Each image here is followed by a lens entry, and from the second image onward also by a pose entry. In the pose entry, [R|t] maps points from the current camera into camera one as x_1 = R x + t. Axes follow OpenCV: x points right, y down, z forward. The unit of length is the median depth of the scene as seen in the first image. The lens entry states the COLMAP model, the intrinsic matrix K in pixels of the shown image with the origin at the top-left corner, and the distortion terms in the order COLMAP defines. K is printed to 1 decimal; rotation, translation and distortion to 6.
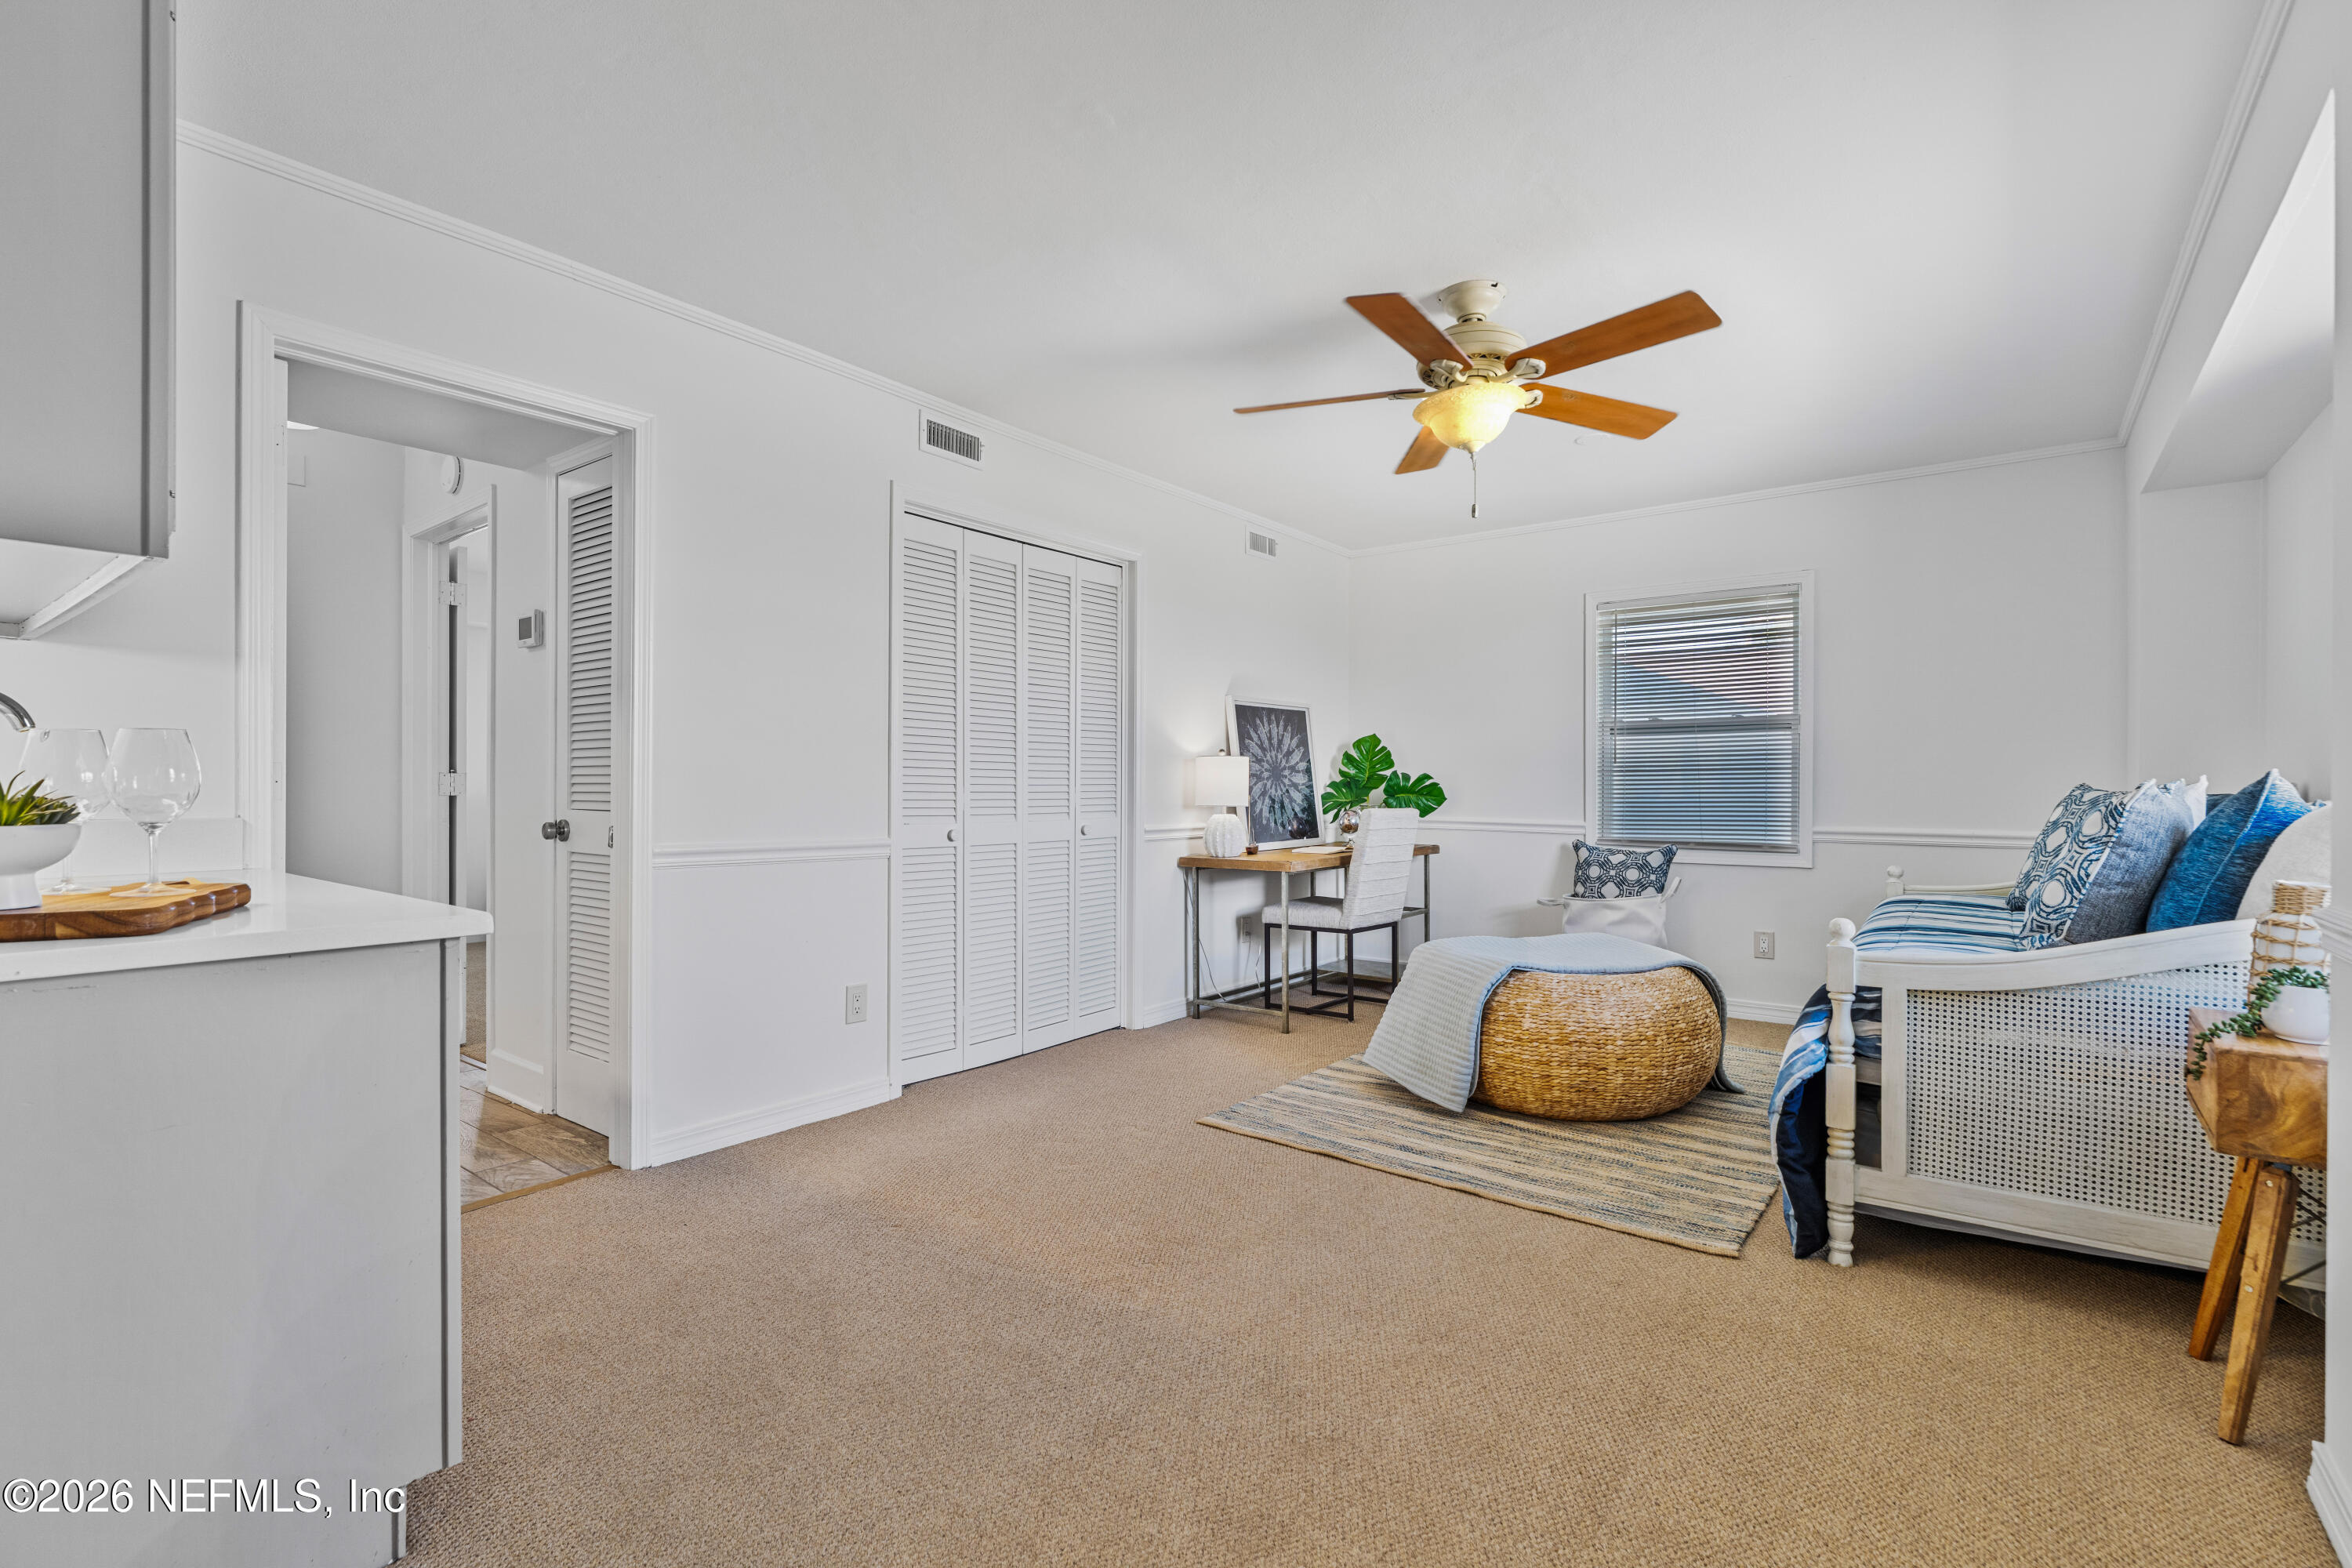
lens RADIAL K [[1061.7, 0, 1182.9], [0, 1061.7, 785.4], [0, 0, 1]] dist [-0.002024, 0.001157]
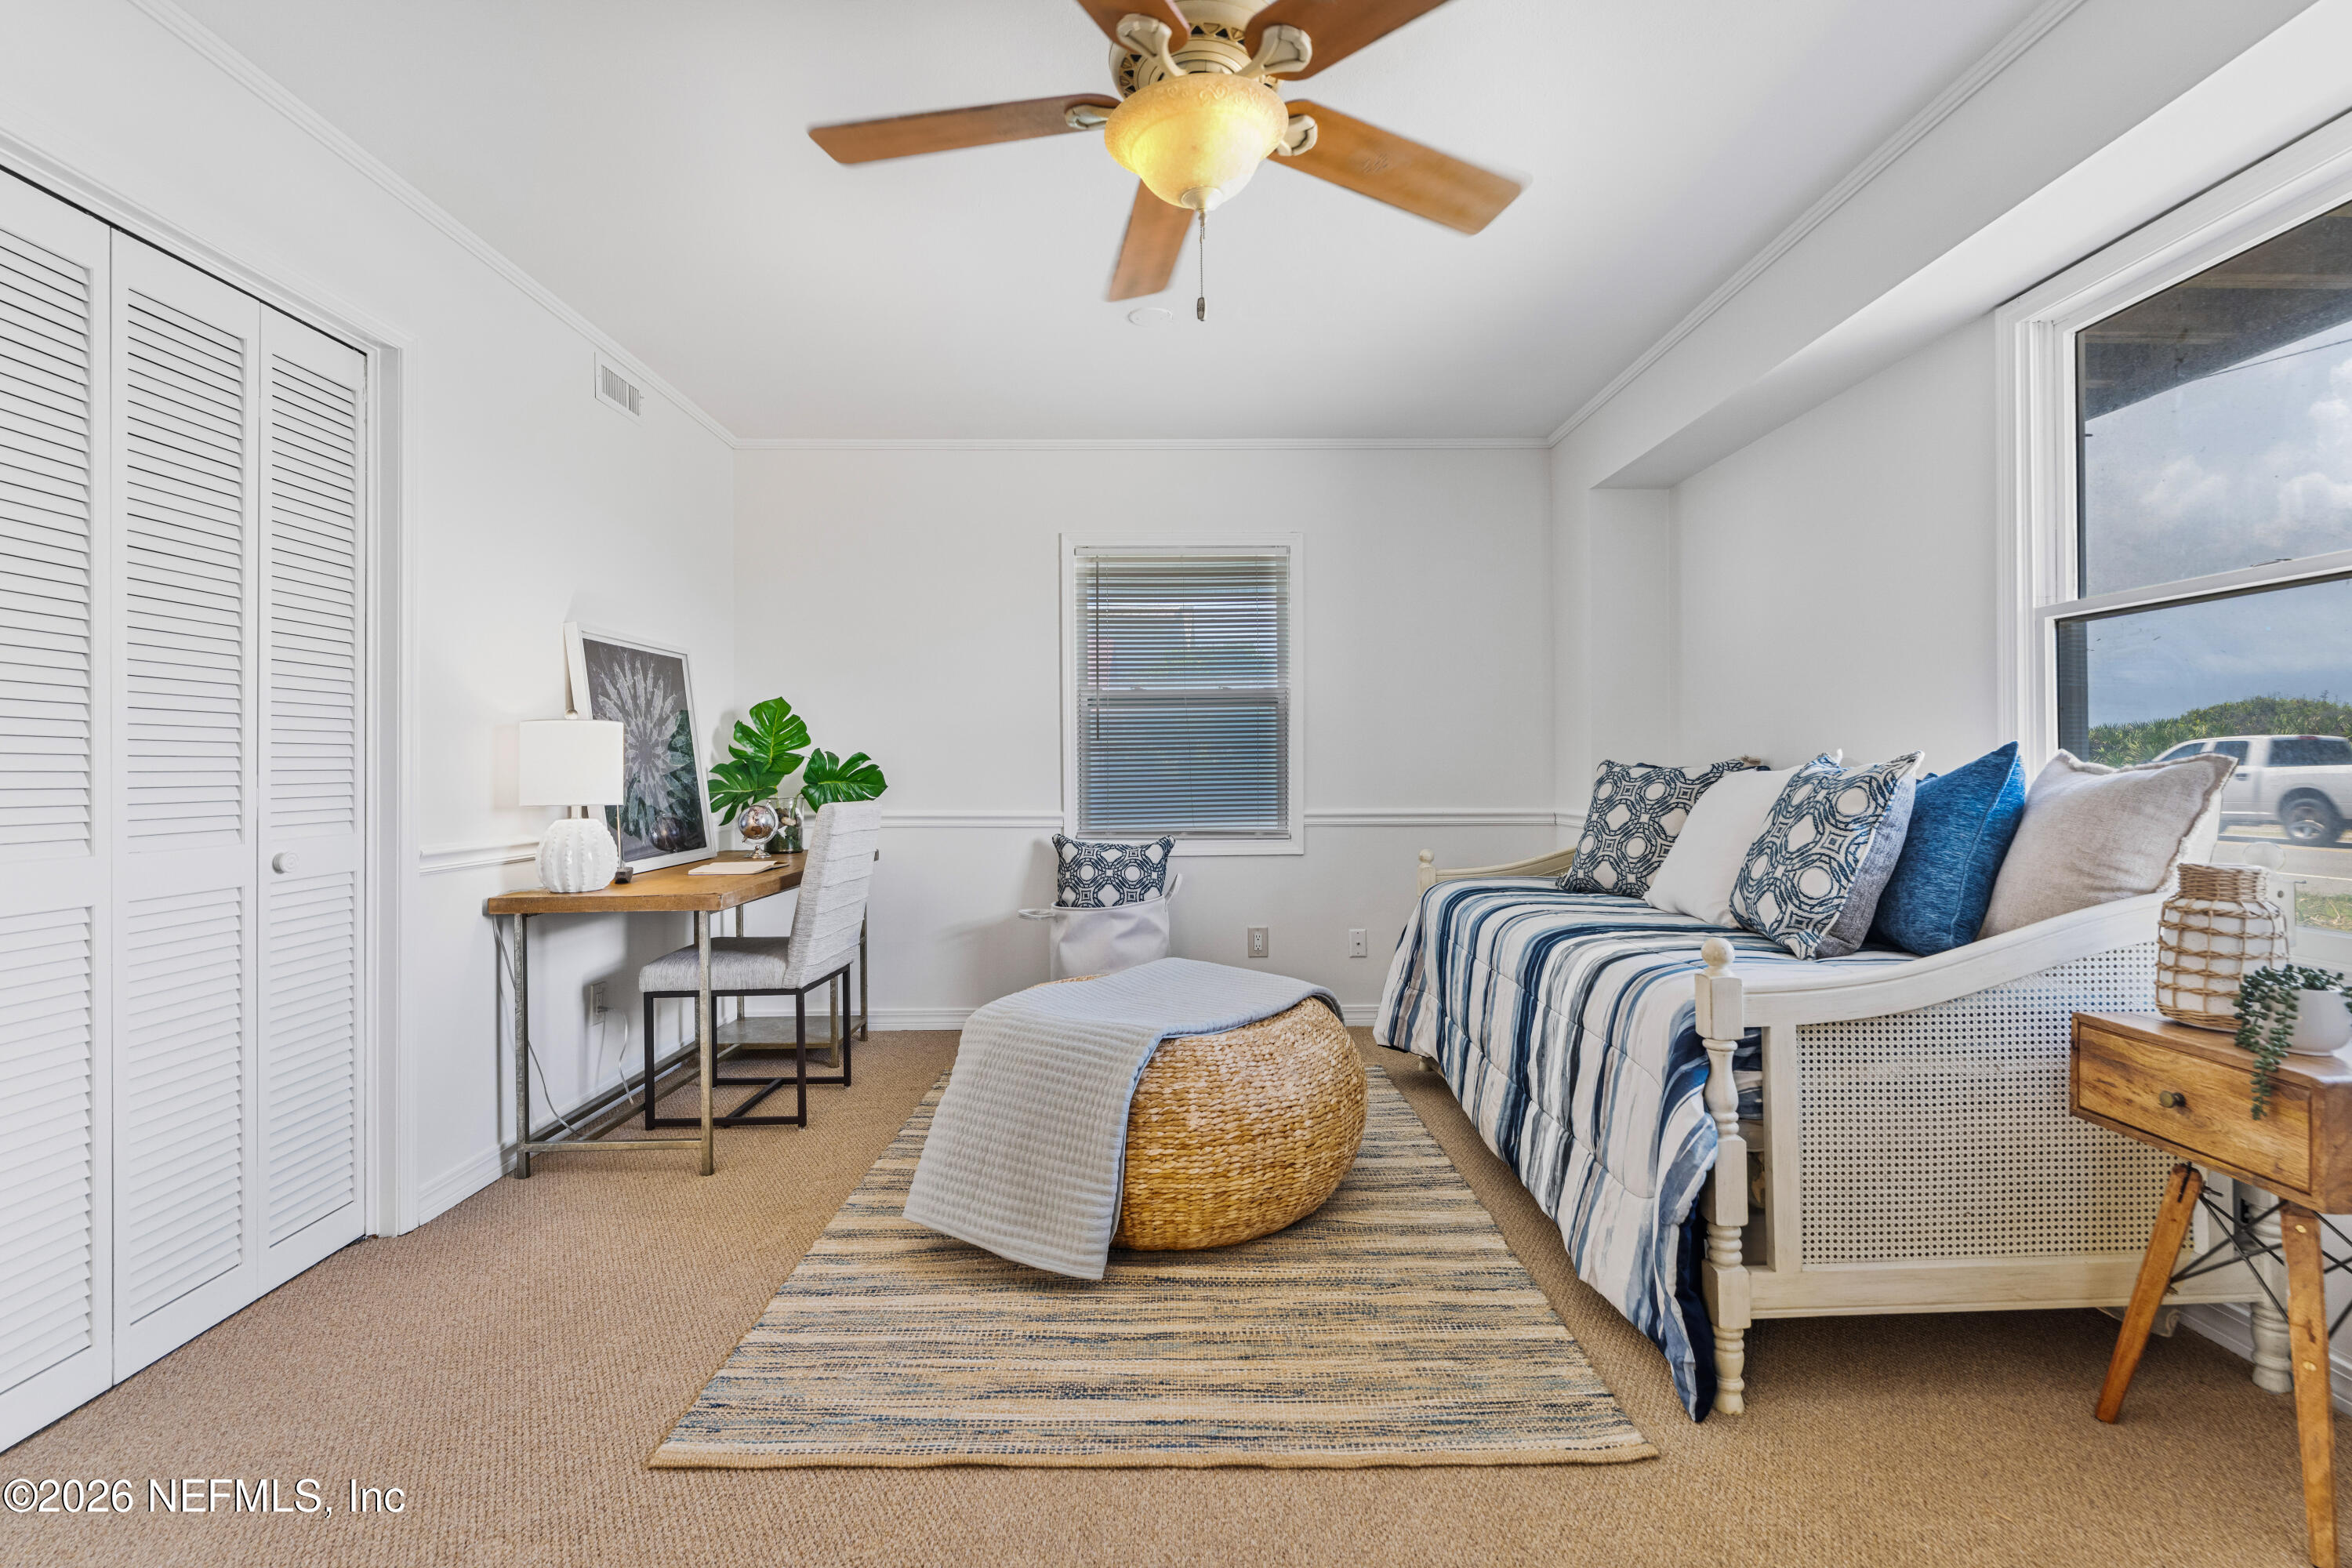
lens RADIAL K [[1061.7, 0, 1171.8], [0, 1061.7, 762.9], [0, 0, 1]] dist [-0.002024, 0.001157]
pose [[0.781862, -0.003219, 0.623443, -0.086236], [0.008187, 0.999953, -0.005104, 0.002096], [-0.623398, 0.009095, 0.781852, 0.405937]]
